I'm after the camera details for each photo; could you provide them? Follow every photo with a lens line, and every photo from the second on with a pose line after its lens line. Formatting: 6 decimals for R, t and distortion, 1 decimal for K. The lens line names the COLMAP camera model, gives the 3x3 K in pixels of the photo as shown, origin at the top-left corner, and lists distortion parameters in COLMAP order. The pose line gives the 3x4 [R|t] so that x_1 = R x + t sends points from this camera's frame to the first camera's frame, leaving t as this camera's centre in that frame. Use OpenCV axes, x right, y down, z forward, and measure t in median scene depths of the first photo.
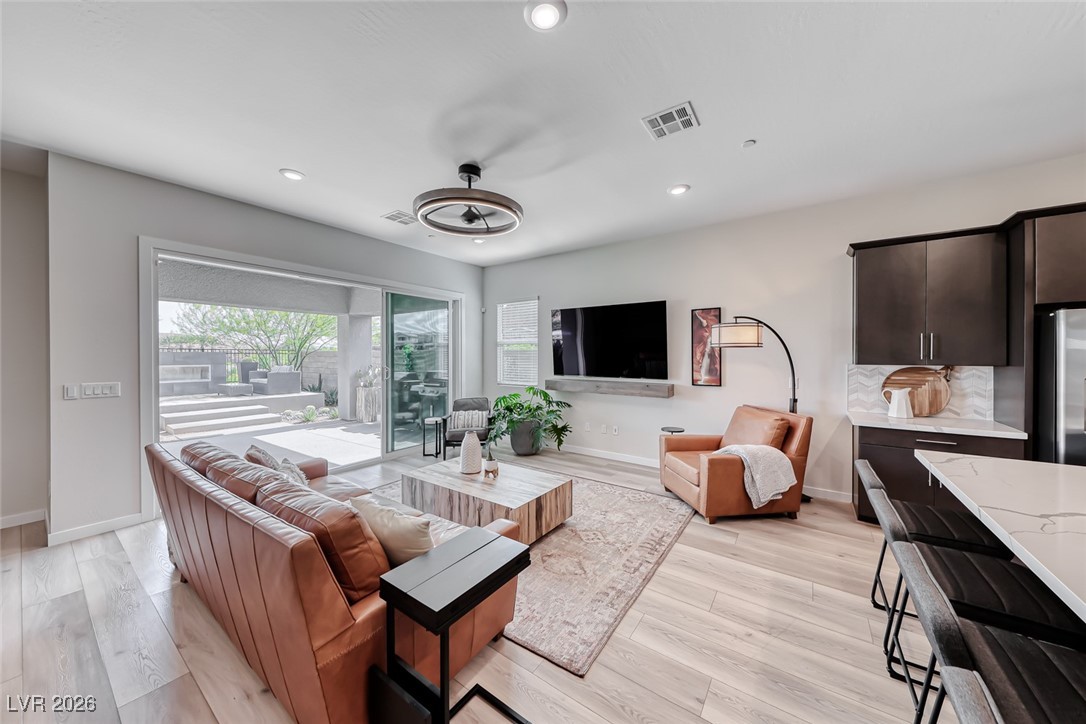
lens RADIAL K [[372.4, 0, 538.3], [0, 372.4, 355.9], [0, 0, 1]] dist [0.016011, -0.005521]
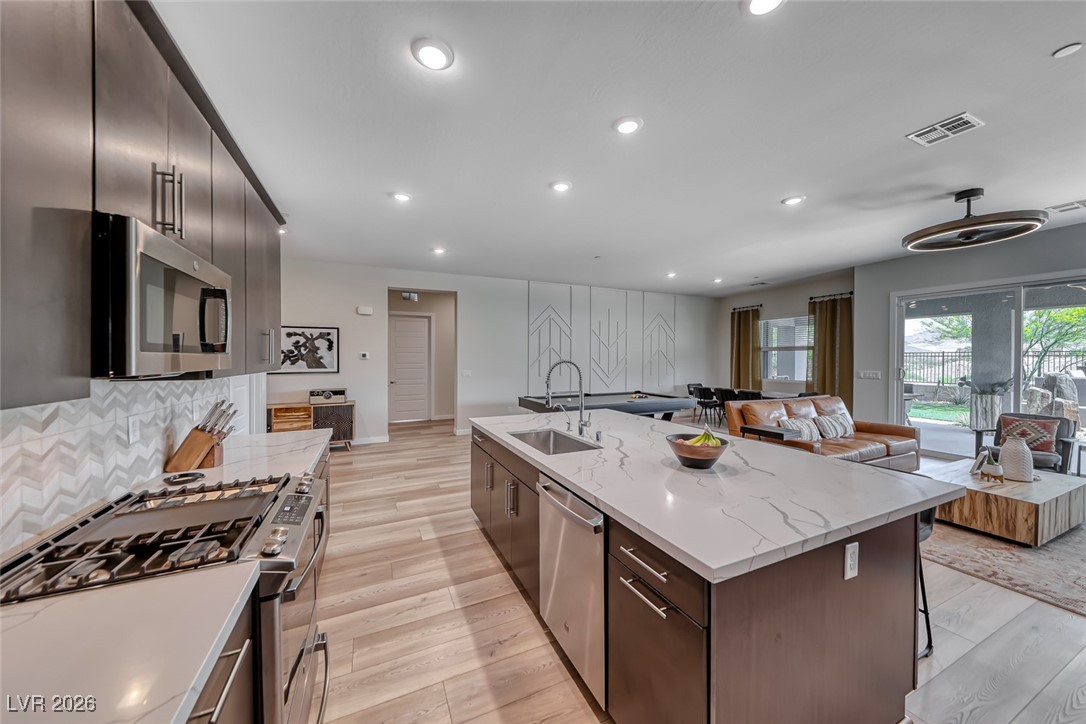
lens RADIAL K [[372.4, 0, 543.7], [0, 372.4, 362.5], [0, 0, 1]] dist [0.016011, -0.005521]
pose [[-0.490215, 0.011596, -0.871524, 0.989657], [-0.002738, 0.999886, 0.014844, -0.000603], [0.871597, 0.009663, -0.490128, 0.312213]]
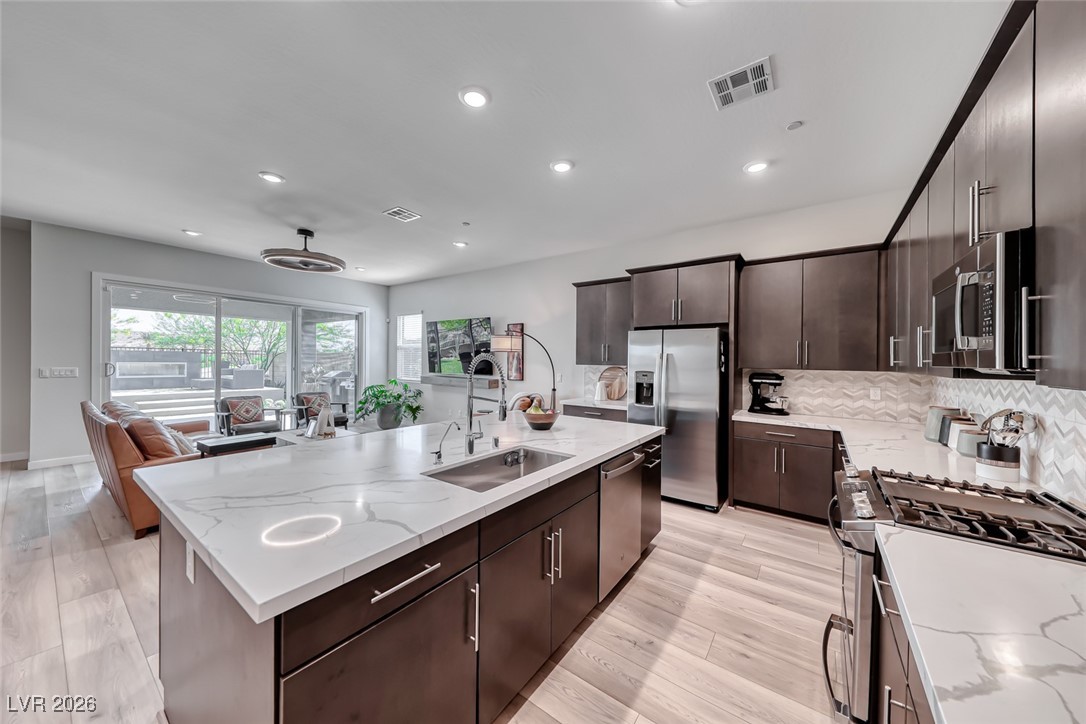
lens RADIAL K [[372.4, 0, 536.3], [0, 372.4, 363.3], [0, 0, 1]] dist [0.016011, -0.005521]
pose [[0.999778, 0.015622, -0.014139, 0.540541], [-0.015569, 0.999871, 0.003863, 0.011148], [0.014197, -0.003642, 0.999893, -0.350990]]
